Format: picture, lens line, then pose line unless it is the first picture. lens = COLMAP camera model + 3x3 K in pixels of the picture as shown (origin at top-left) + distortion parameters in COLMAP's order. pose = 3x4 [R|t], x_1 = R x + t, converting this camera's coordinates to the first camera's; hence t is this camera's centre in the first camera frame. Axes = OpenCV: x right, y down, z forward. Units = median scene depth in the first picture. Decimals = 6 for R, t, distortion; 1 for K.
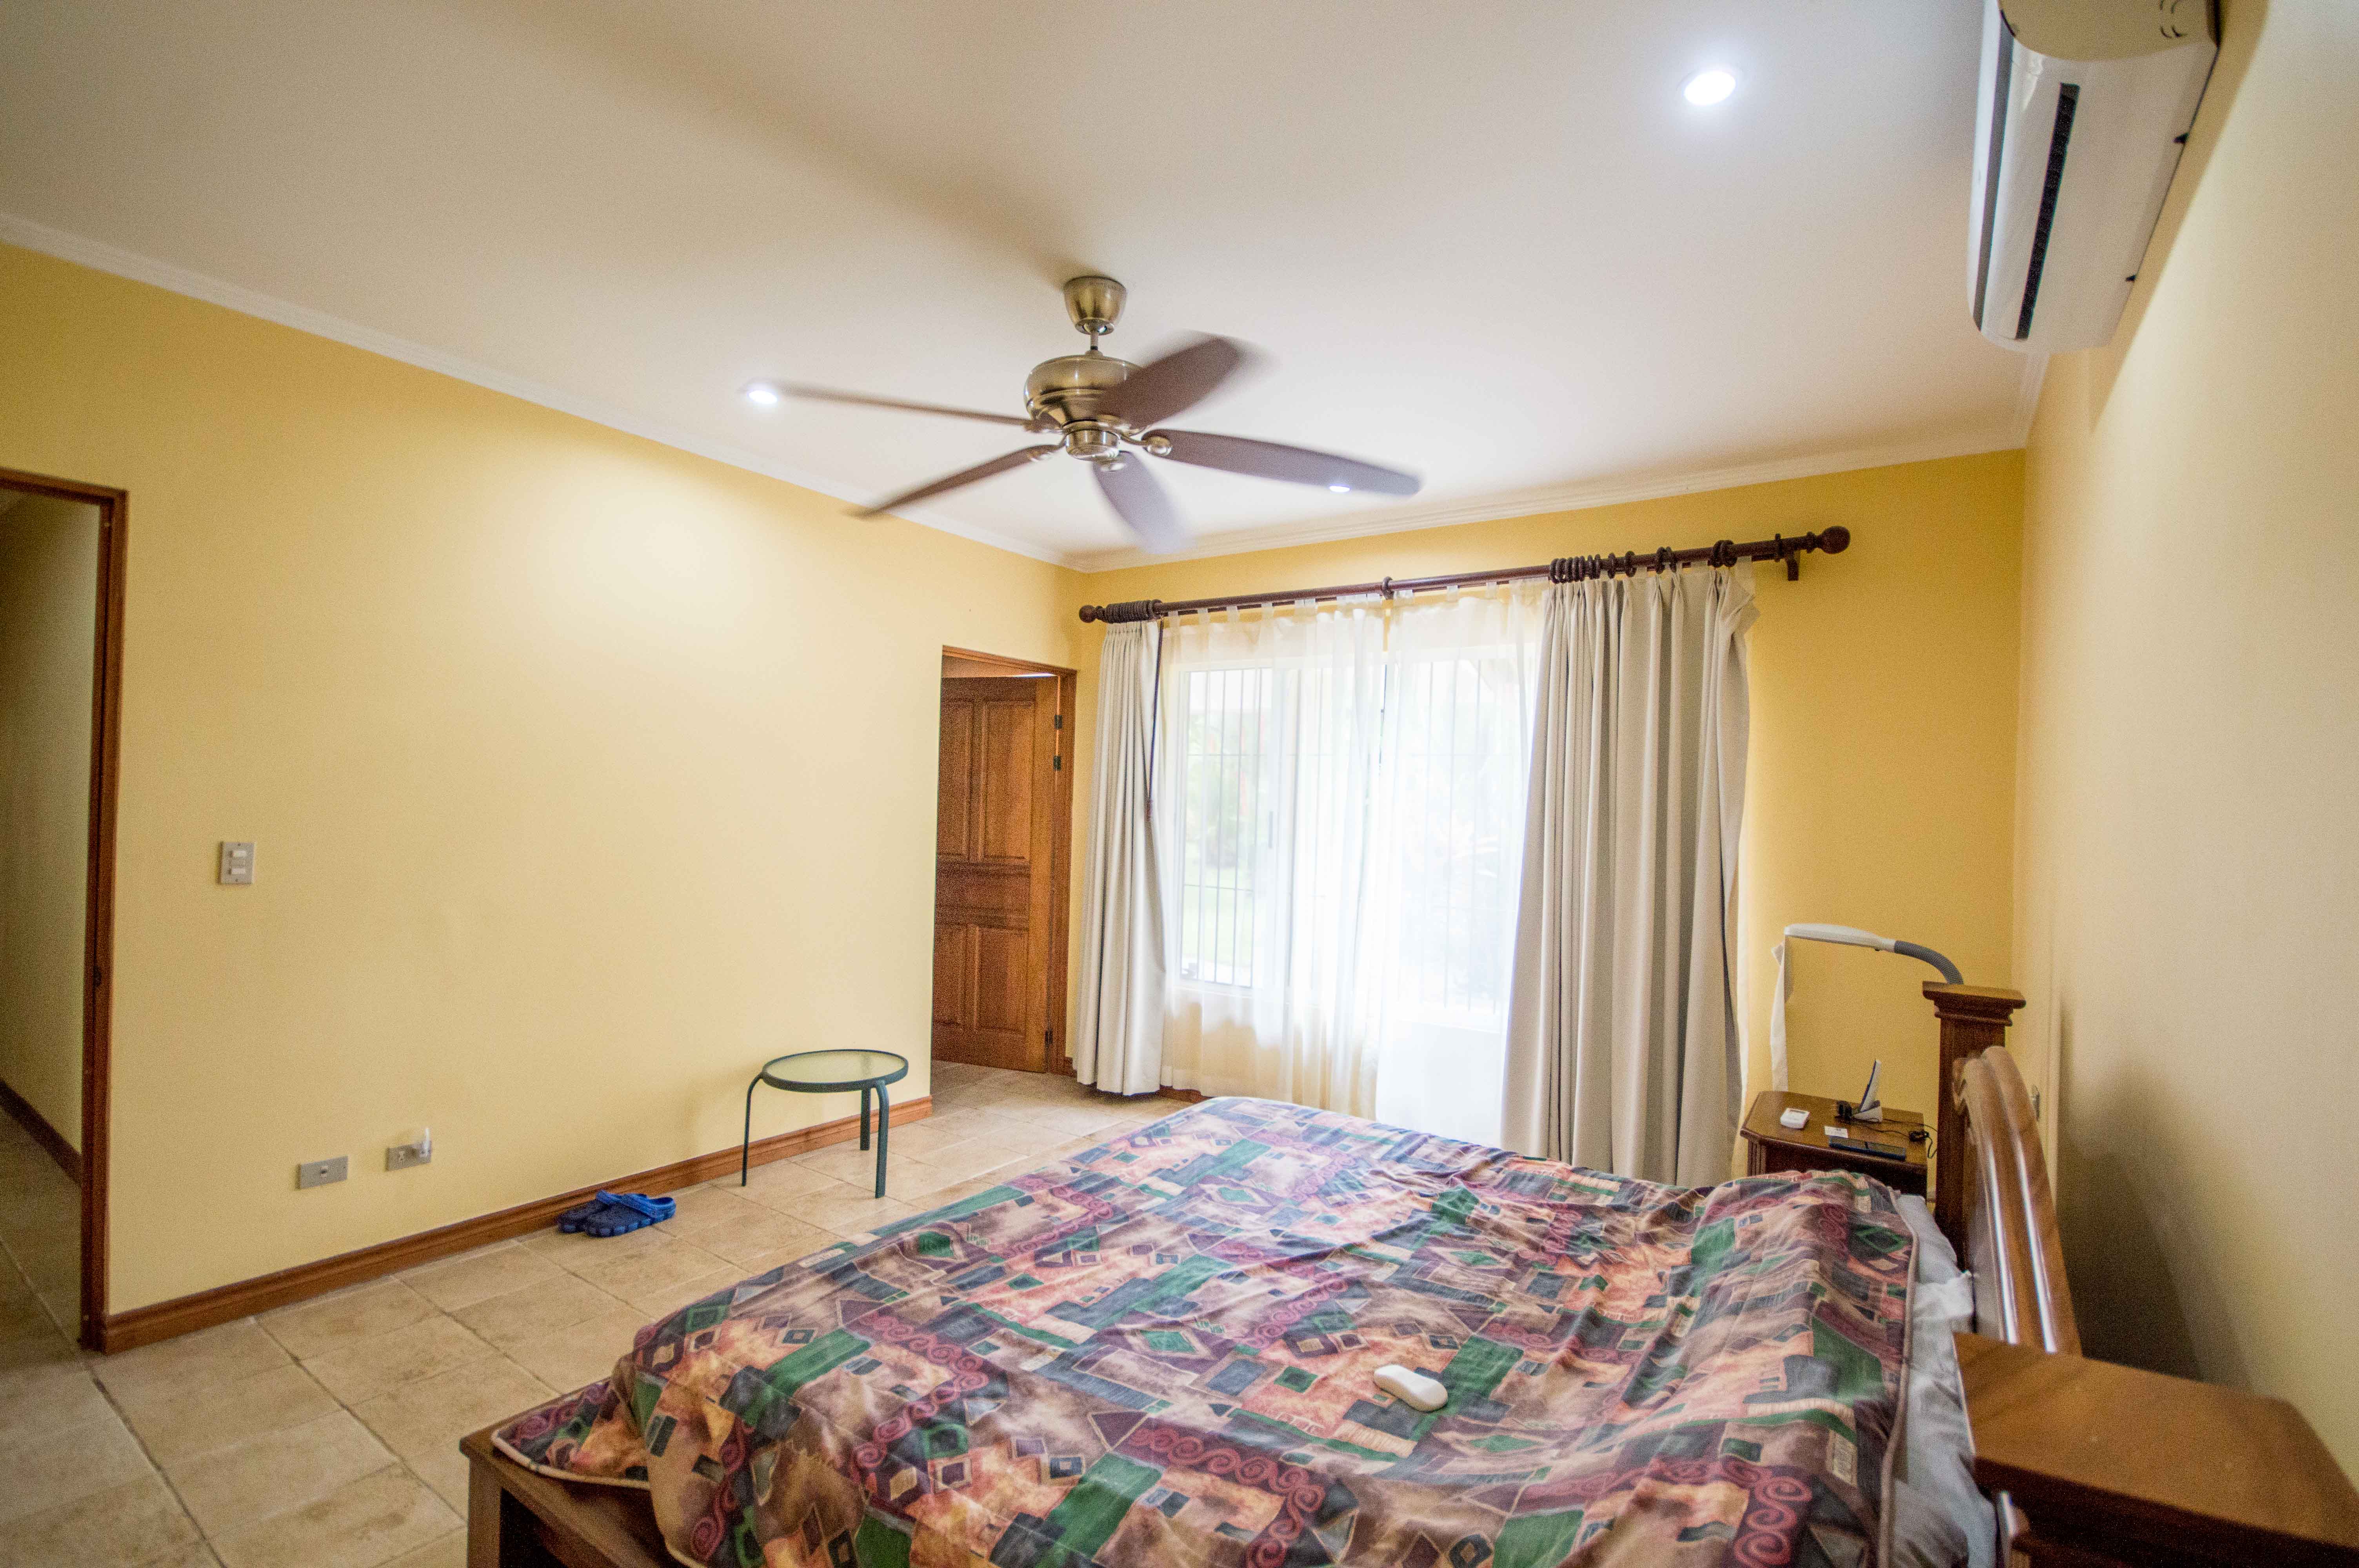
lens RADIAL K [[1053.9, 0, 1195.9], [0, 1053.9, 803.4], [0, 0, 1]] dist [0.003563, -0.005714]
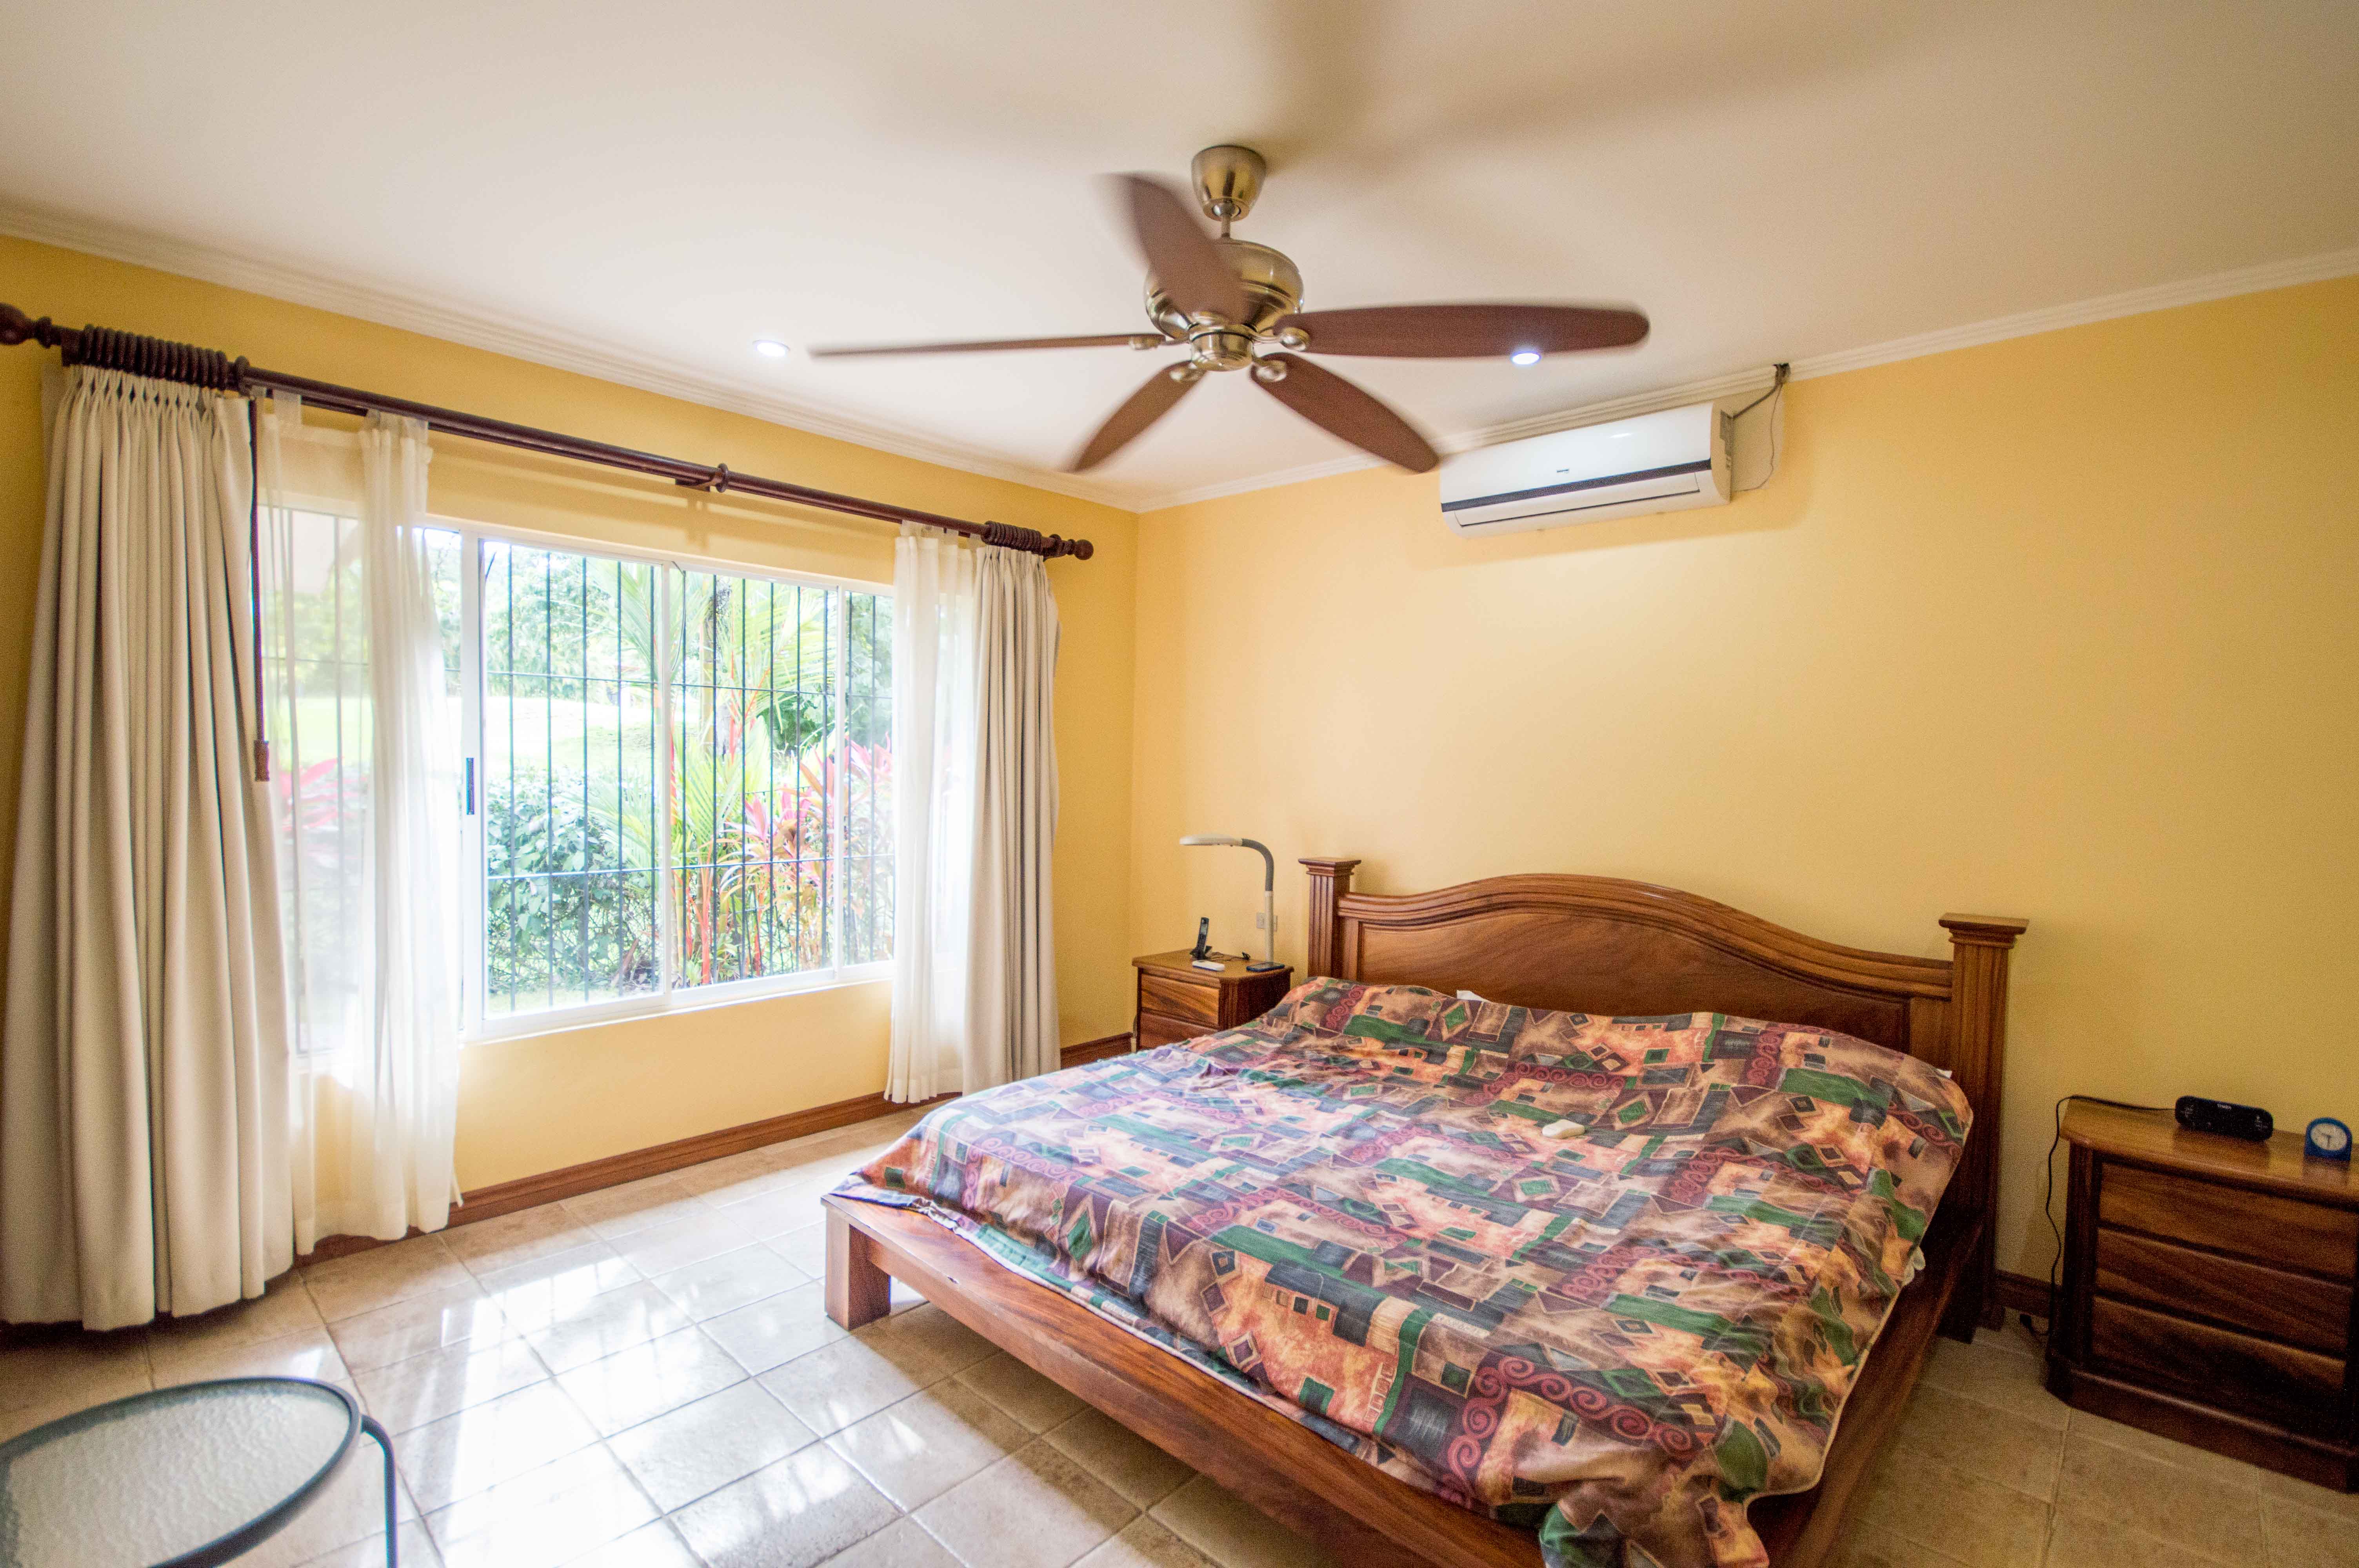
lens RADIAL K [[1053.9, 0, 1192.9], [0, 1053.9, 800.8], [0, 0, 1]] dist [0.003563, -0.005714]
pose [[0.153558, -0.064156, 0.986055, -1.113177], [-0.017375, 0.997561, 0.067610, -0.040229], [-0.987987, -0.027514, 0.152069, 1.018347]]
